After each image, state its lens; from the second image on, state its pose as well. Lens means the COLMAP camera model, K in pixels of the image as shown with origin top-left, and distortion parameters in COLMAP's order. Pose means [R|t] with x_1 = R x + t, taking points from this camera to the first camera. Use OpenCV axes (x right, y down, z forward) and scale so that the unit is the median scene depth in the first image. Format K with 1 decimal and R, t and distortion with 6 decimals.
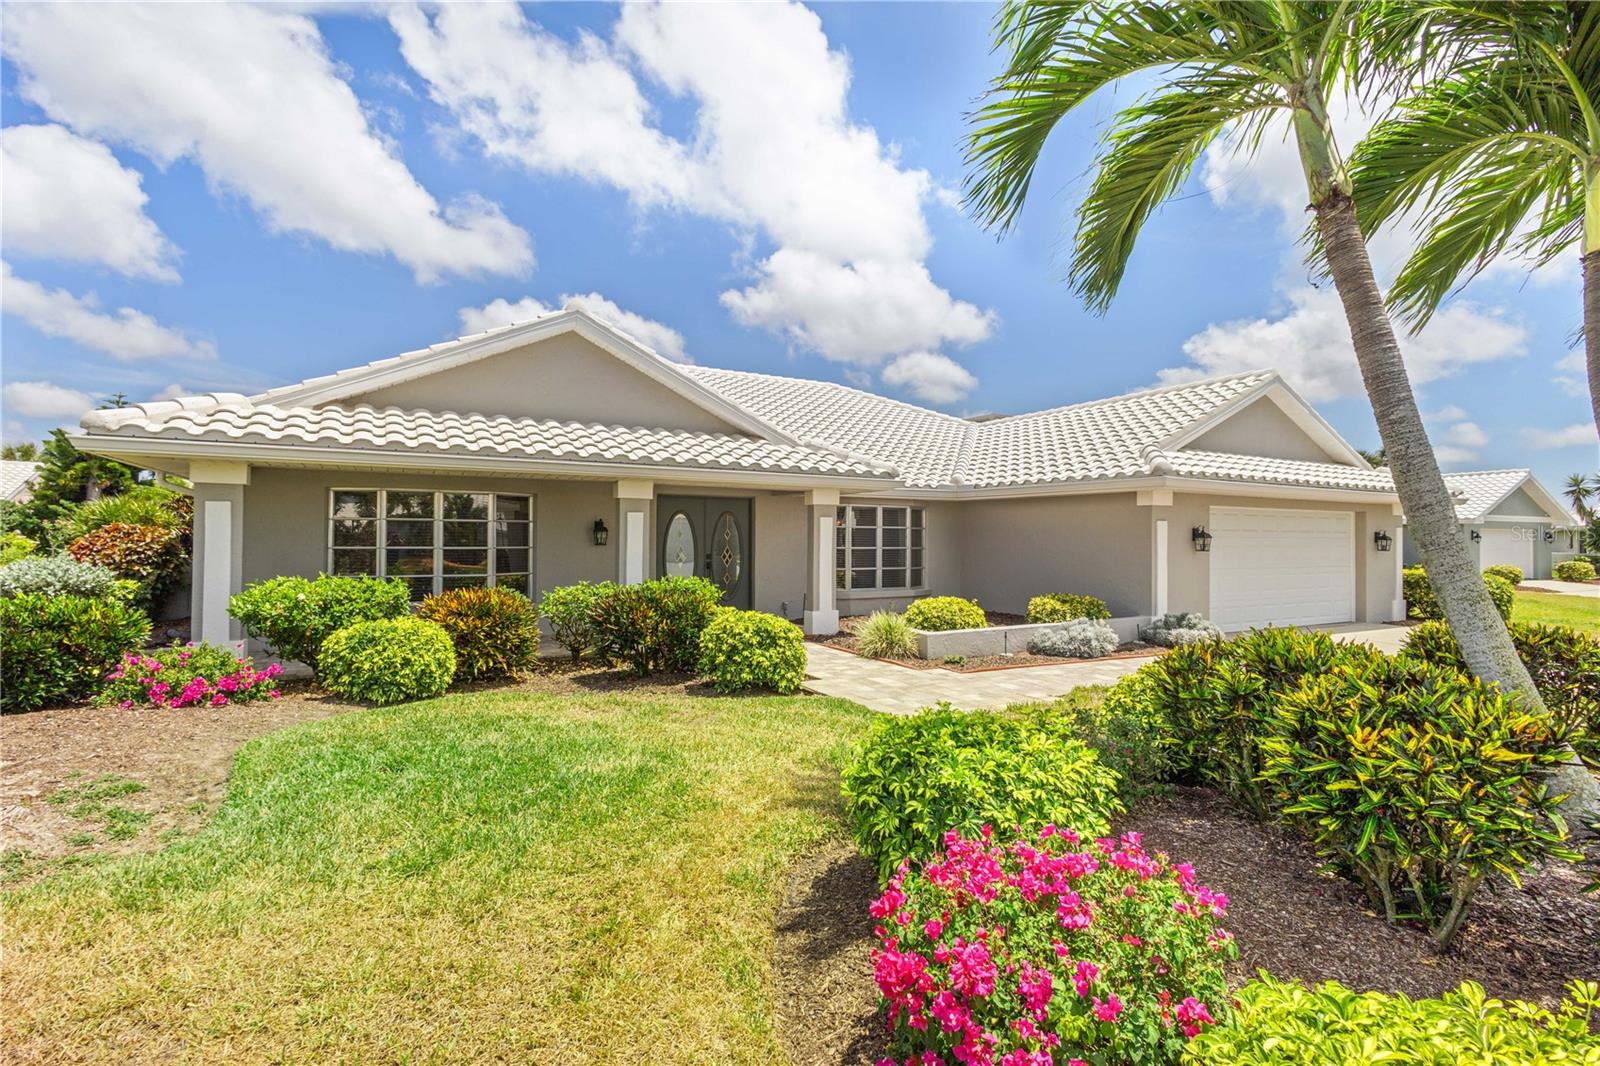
lens RADIAL K [[752.2, 0, 797.2], [0, 752.2, 531.1], [0, 0, 1]] dist [0.012076, -0.000928]
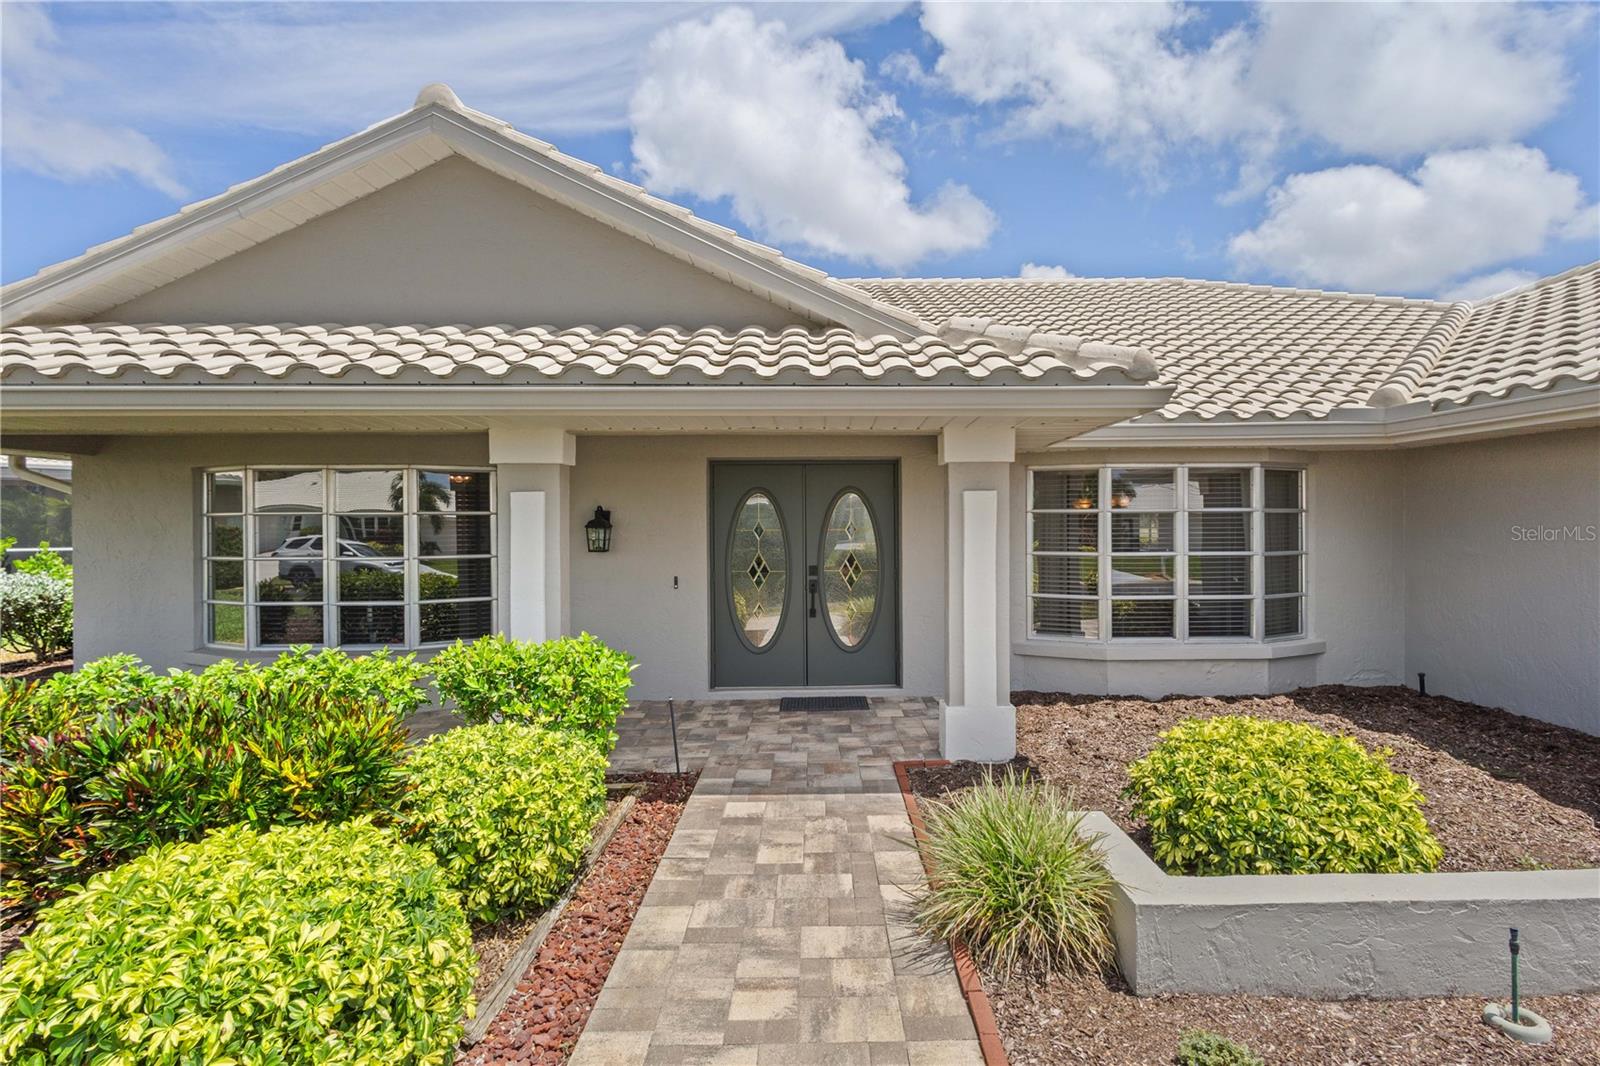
lens RADIAL K [[752.2, 0, 835.4], [0, 752.2, 523.4], [0, 0, 1]] dist [0.012076, -0.000928]
pose [[0.882635, -0.012698, -0.469887, 0.148583], [0.015922, 0.999869, 0.002888, -0.001544], [0.469789, -0.010030, 0.882722, 0.508441]]
